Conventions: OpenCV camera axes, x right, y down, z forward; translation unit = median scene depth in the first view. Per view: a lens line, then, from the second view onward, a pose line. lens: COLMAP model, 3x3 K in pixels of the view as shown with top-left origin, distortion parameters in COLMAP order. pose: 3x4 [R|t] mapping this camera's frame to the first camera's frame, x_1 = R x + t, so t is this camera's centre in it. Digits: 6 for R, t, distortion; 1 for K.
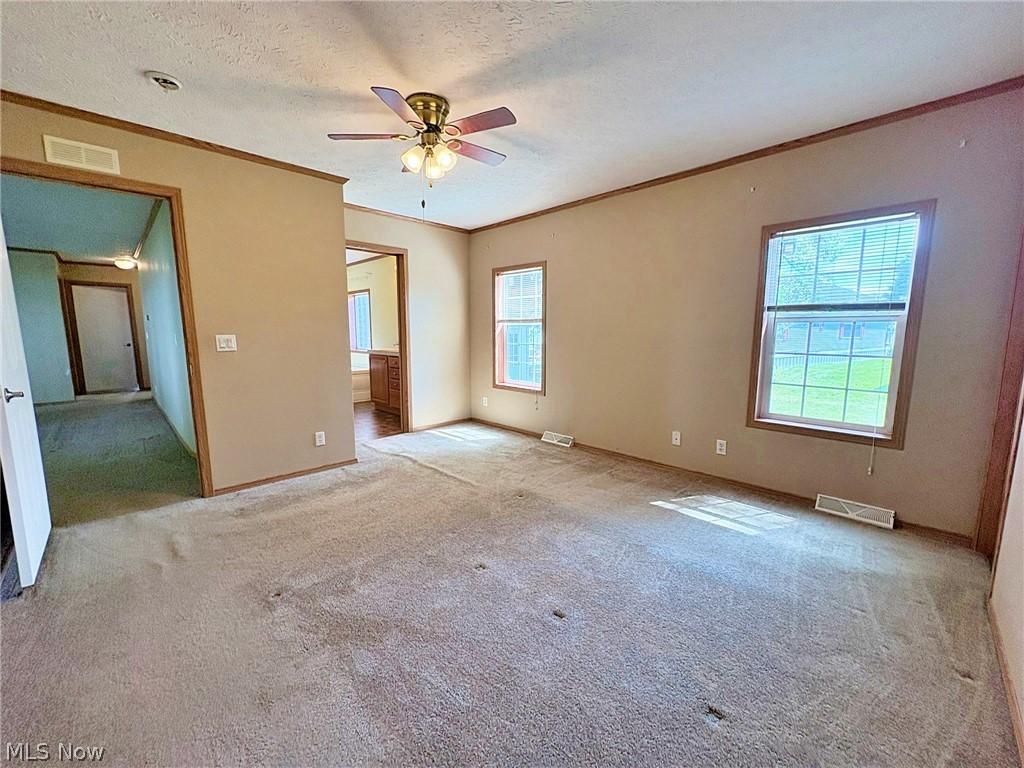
lens RADIAL K [[410.2, 0, 515.2], [0, 410.2, 381.2], [0, 0, 1]] dist [0.003781, -0.000103]
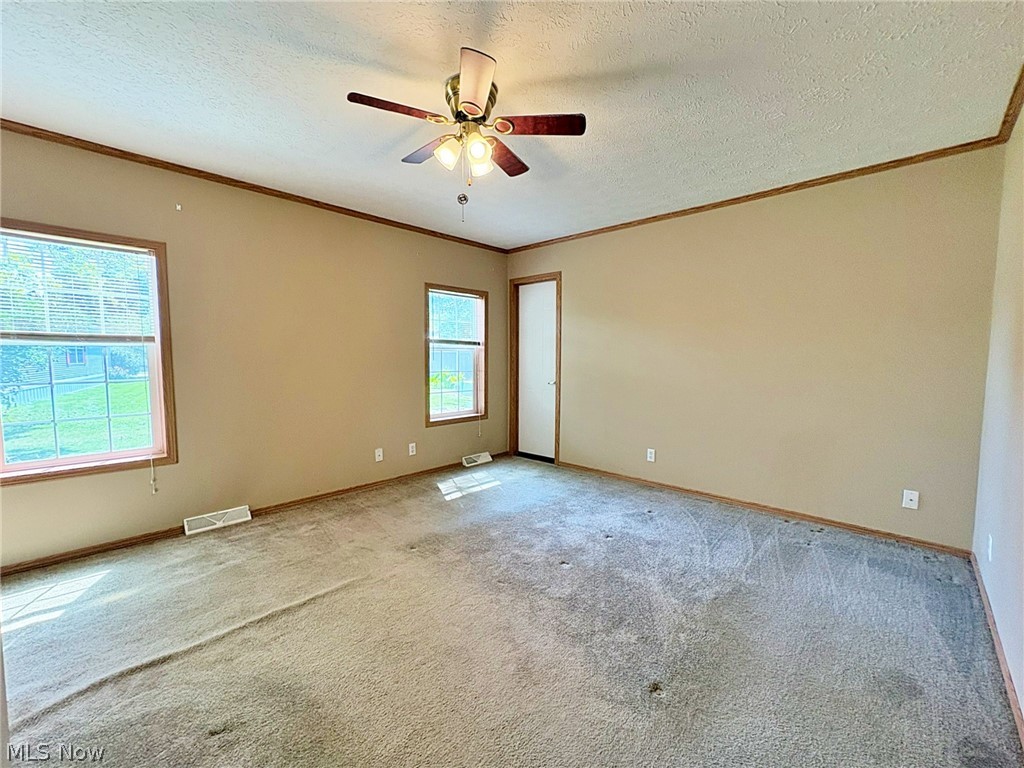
lens RADIAL K [[410.2, 0, 518.0], [0, 410.2, 388.9], [0, 0, 1]] dist [0.003781, -0.000103]
pose [[-0.015175, -0.089039, 0.995913, -0.644104], [0.113249, 0.989465, 0.090188, -0.086639], [-0.993451, 0.114154, -0.004931, 0.574958]]
